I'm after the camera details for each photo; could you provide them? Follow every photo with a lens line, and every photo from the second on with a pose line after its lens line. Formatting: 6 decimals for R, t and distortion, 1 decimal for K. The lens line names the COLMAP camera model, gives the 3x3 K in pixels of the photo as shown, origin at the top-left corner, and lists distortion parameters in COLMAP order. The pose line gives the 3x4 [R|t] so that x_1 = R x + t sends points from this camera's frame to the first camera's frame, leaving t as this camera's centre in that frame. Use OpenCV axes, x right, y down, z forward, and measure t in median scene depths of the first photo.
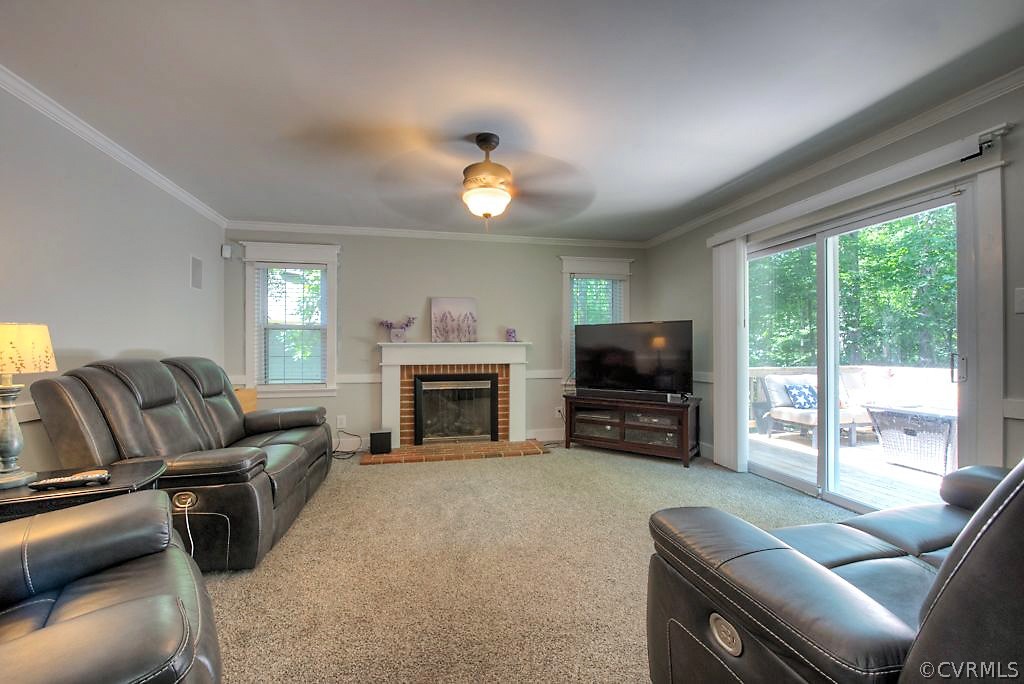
lens RADIAL K [[406.2, 0, 513.0], [0, 406.2, 345.0], [0, 0, 1]] dist [-0.000187, -0.000077]
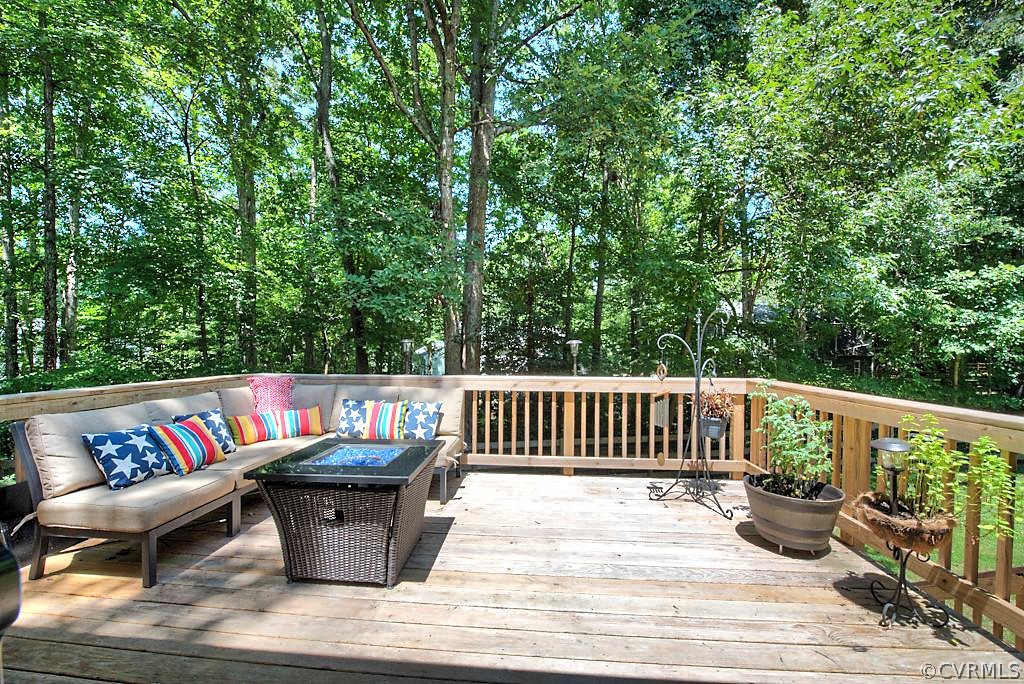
lens RADIAL K [[406.2, 0, 510.0], [0, 406.2, 345.4], [0, 0, 1]] dist [-0.000187, -0.000077]
pose [[0.310323, 0.003025, 0.950626, 0.420353], [-0.009826, 0.999952, 0.000026, 0.002978], [-0.950580, -0.009349, 0.310338, 0.471368]]
